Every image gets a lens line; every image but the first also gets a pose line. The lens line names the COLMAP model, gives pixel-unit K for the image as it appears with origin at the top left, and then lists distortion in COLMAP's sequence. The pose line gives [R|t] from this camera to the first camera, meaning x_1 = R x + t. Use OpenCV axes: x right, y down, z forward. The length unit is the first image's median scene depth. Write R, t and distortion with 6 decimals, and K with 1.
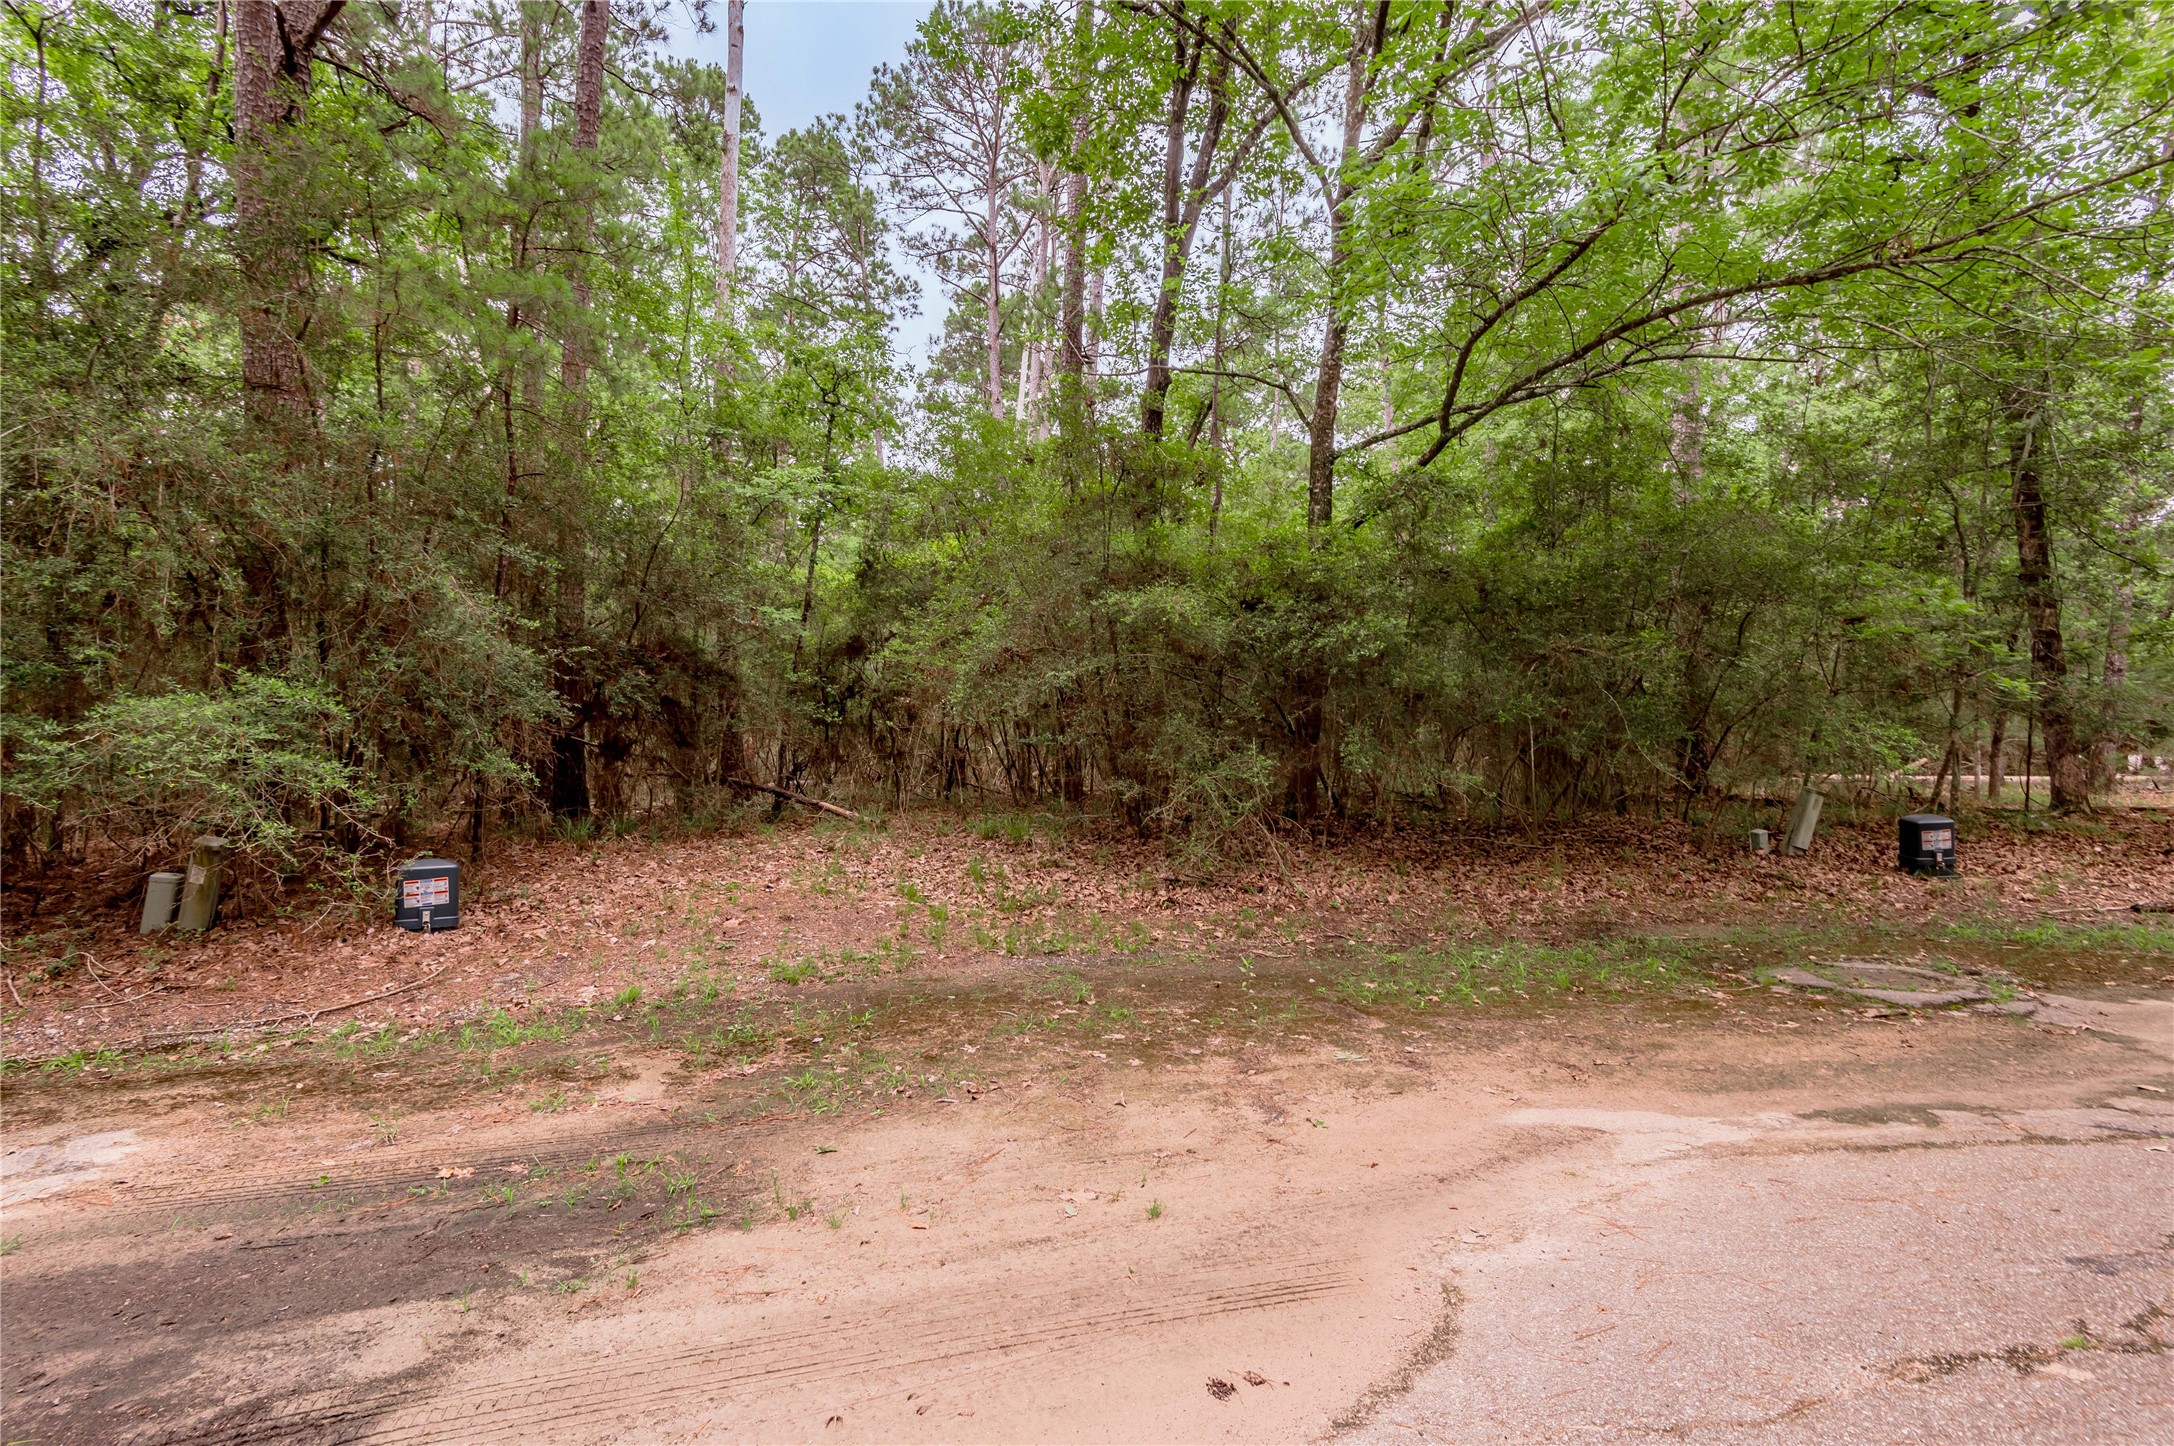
lens RADIAL K [[1013.9, 0, 1087.0], [0, 1013.9, 723.0], [0, 0, 1]] dist [0.001224, 0.000306]
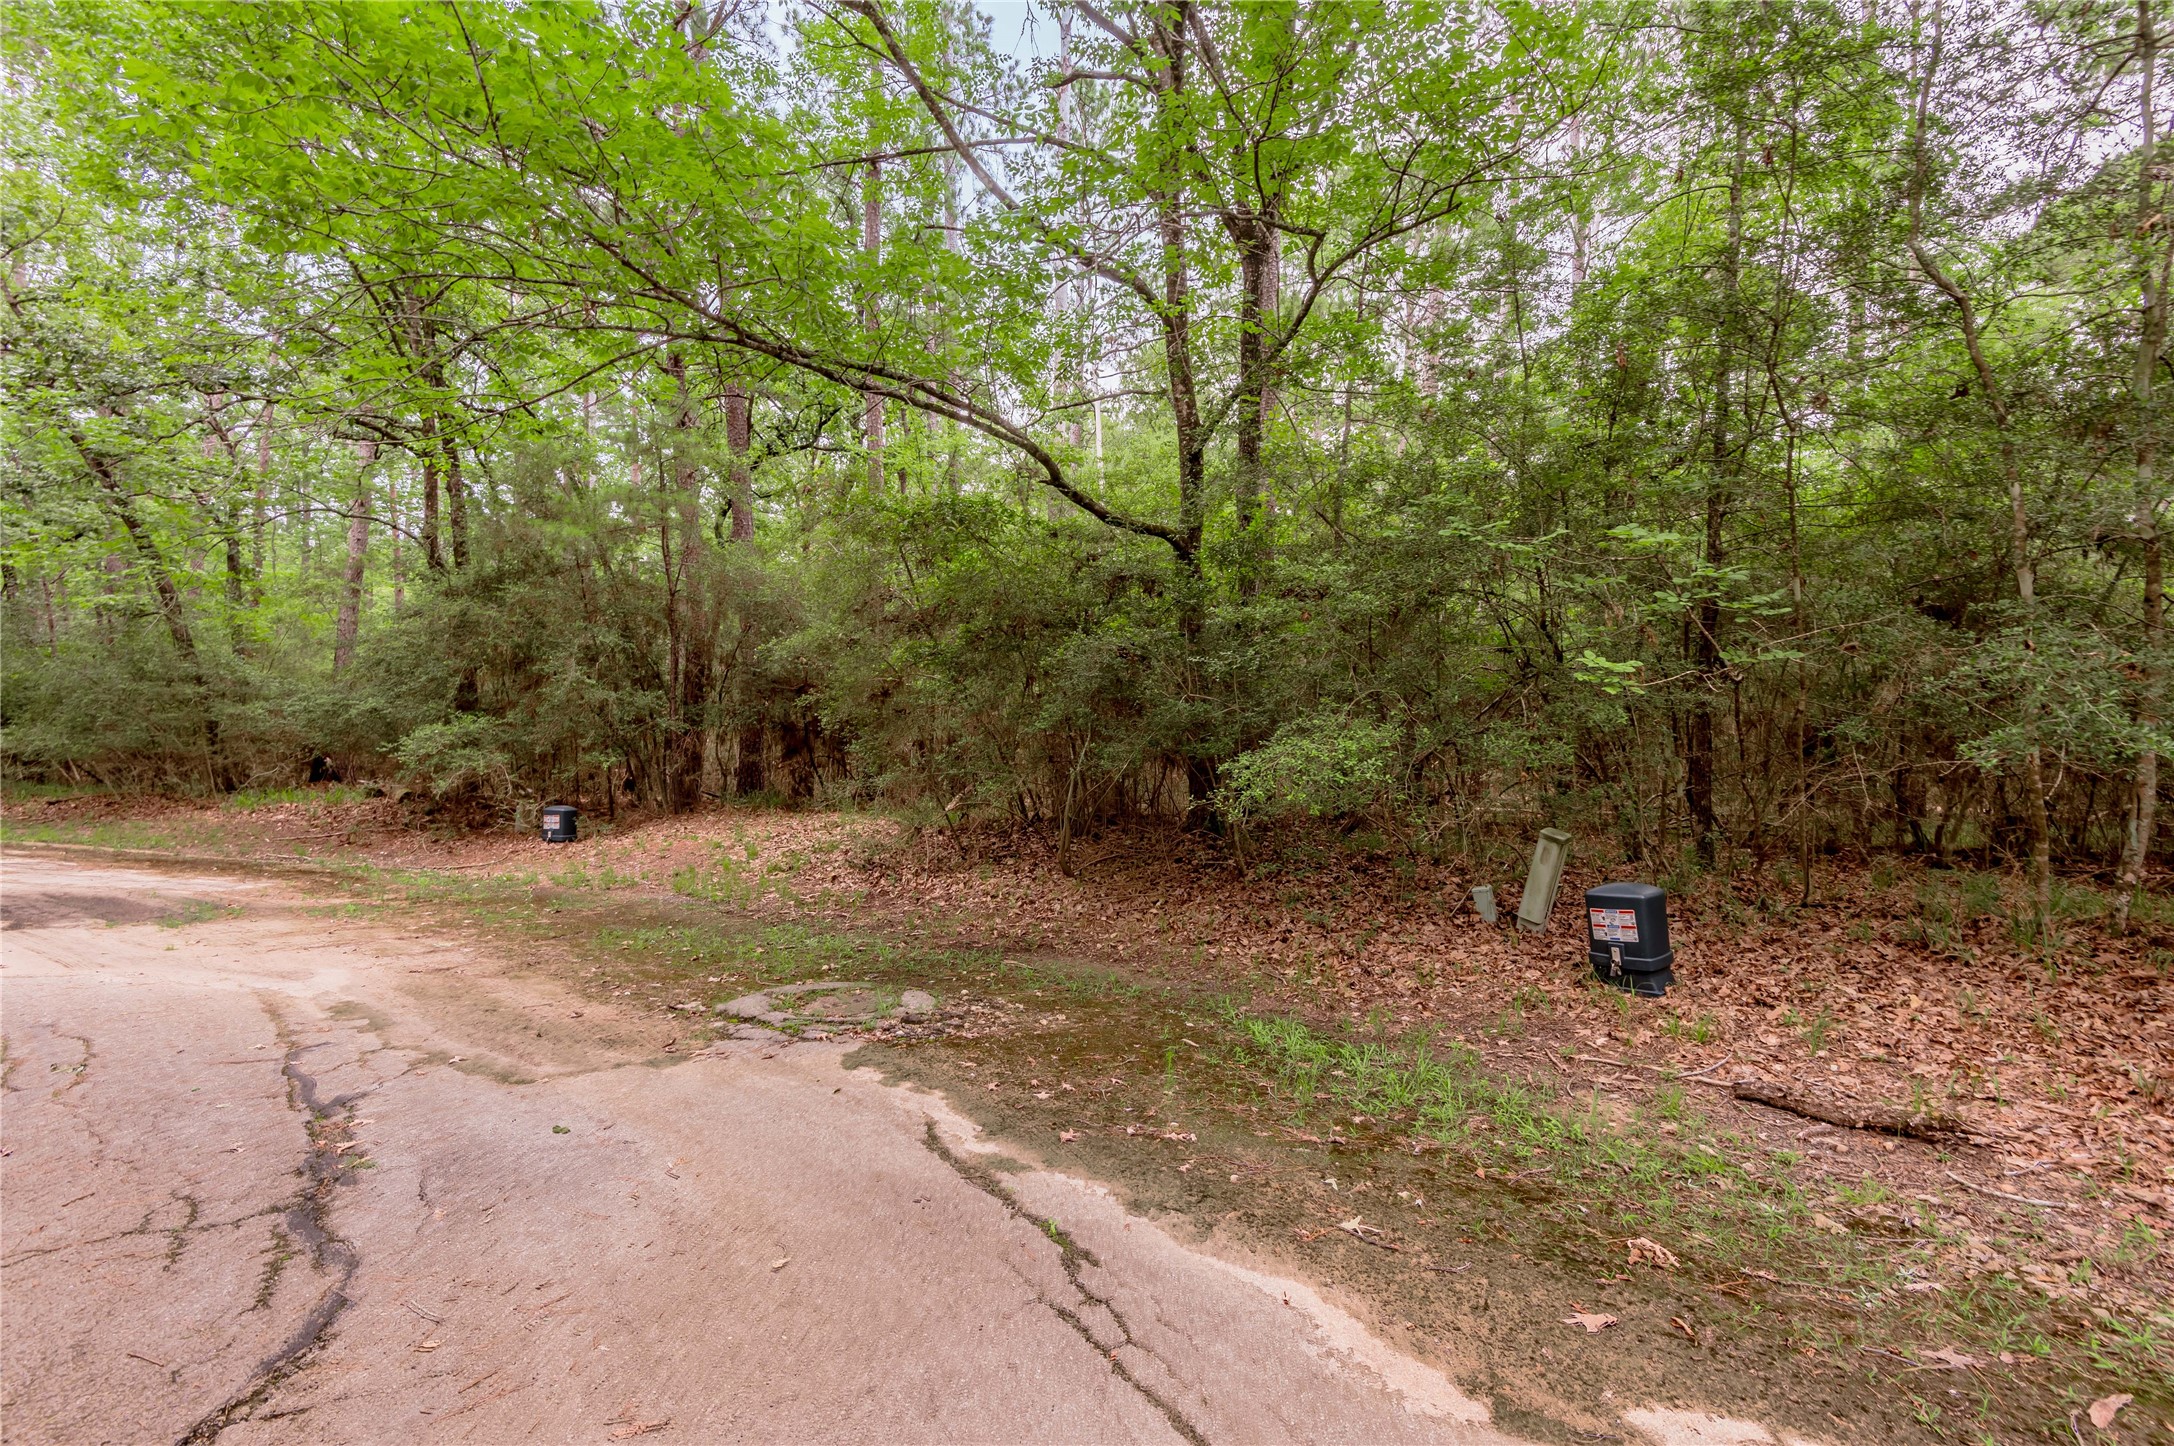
lens RADIAL K [[1023.1, 0, 1087.0], [0, 1023.1, 723.0], [0, 0, 1]] dist [0.000519, -0.000861]
pose [[0.645464, -0.012098, -0.763695, 1.095227], [0.000385, 0.999880, -0.015515, 0.005634], [0.763791, 0.009720, 0.645390, 0.373759]]
